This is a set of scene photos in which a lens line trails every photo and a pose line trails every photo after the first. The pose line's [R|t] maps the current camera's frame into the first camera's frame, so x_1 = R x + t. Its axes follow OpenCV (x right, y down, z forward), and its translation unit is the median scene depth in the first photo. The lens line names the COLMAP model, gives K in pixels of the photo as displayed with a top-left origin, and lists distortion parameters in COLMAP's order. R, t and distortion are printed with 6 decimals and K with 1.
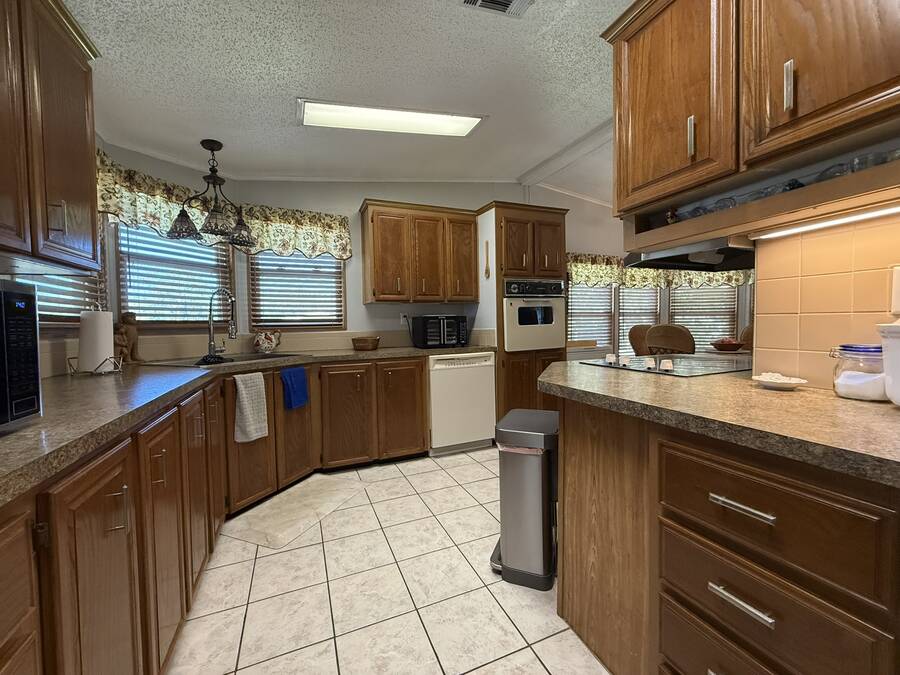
lens RADIAL K [[358.8, 0, 441.3], [0, 358.8, 336.7], [0, 0, 1]] dist [0.002571, 0.000197]
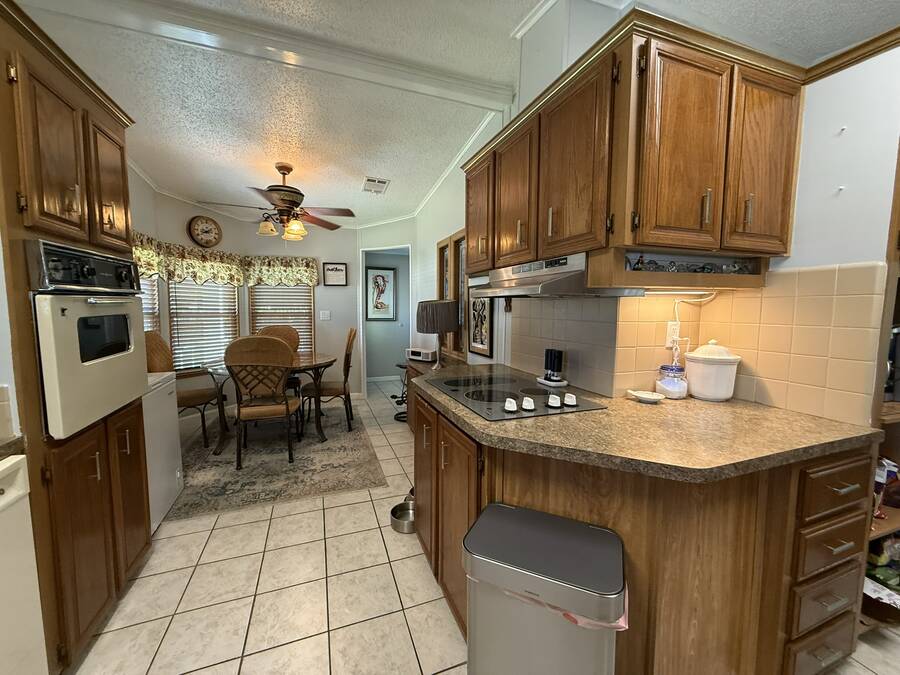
lens RADIAL K [[358.8, 0, 444.0], [0, 358.8, 334.0], [0, 0, 1]] dist [0.002571, 0.000197]
pose [[0.037990, -0.063646, 0.997249, -0.214130], [0.032417, 0.997523, 0.062428, -0.099342], [-0.998752, 0.029957, 0.039959, 0.749006]]
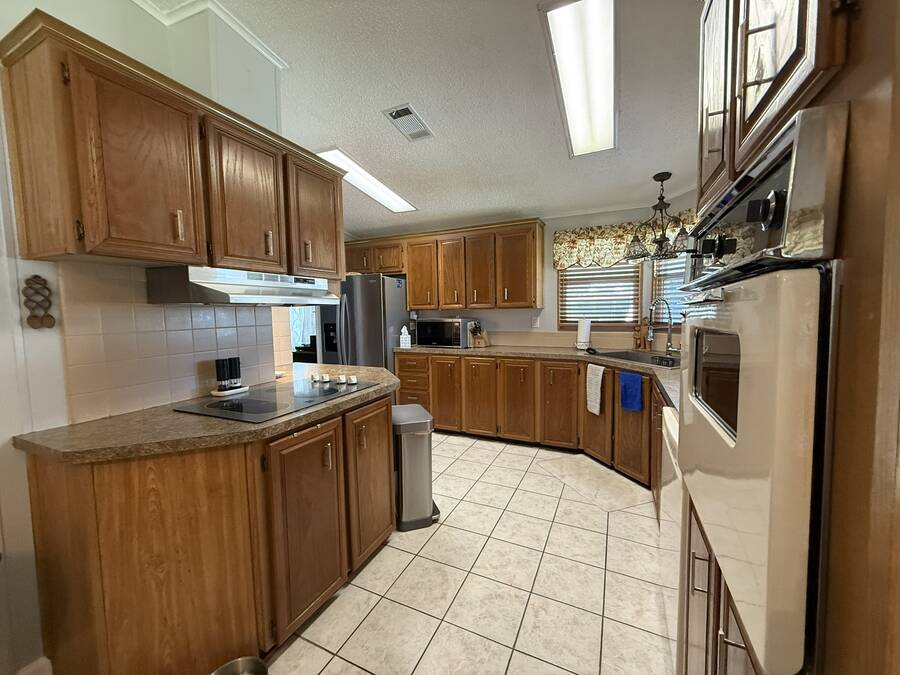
lens RADIAL K [[358.8, 0, 445.7], [0, 358.8, 336.5], [0, 0, 1]] dist [0.002571, 0.000197]
pose [[-0.745393, 0.074109, -0.662493, 0.679334], [0.008652, 0.994793, 0.101547, -0.127273], [0.666569, 0.069960, -0.742153, 1.385728]]
